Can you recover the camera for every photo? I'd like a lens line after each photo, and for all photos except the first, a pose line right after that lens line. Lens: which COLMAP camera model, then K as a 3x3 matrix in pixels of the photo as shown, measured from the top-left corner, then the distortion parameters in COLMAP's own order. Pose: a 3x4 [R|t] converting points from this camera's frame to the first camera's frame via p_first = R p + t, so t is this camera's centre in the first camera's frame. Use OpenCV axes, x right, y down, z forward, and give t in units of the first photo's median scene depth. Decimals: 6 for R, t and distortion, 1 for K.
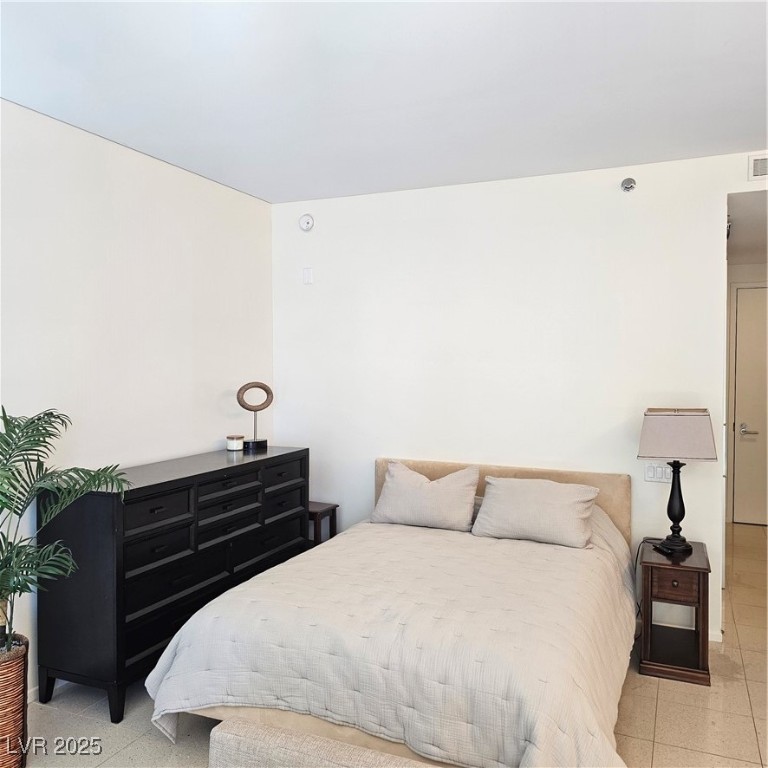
lens RADIAL K [[691.9, 0, 383.4], [0, 691.9, 383.0], [0, 0, 1]] dist [0.071549, -0.069462]
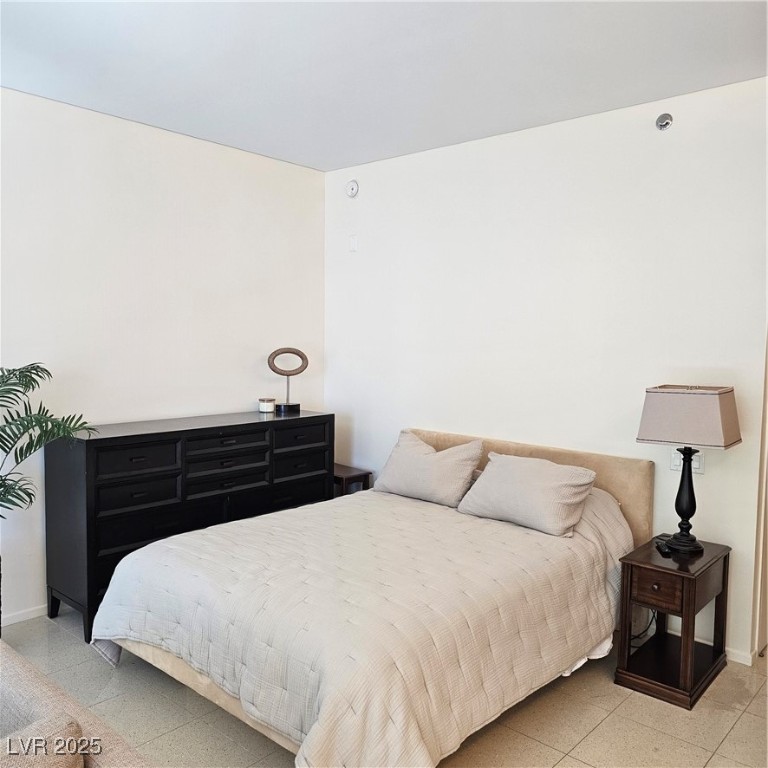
lens RADIAL K [[691.9, 0, 382.1], [0, 691.9, 384.8], [0, 0, 1]] dist [0.071549, -0.069462]
pose [[0.947619, 0.036255, -0.317337, 0.332642], [-0.024147, 0.998825, 0.042007, 0.009119], [0.318487, -0.032143, 0.947382, 0.077697]]
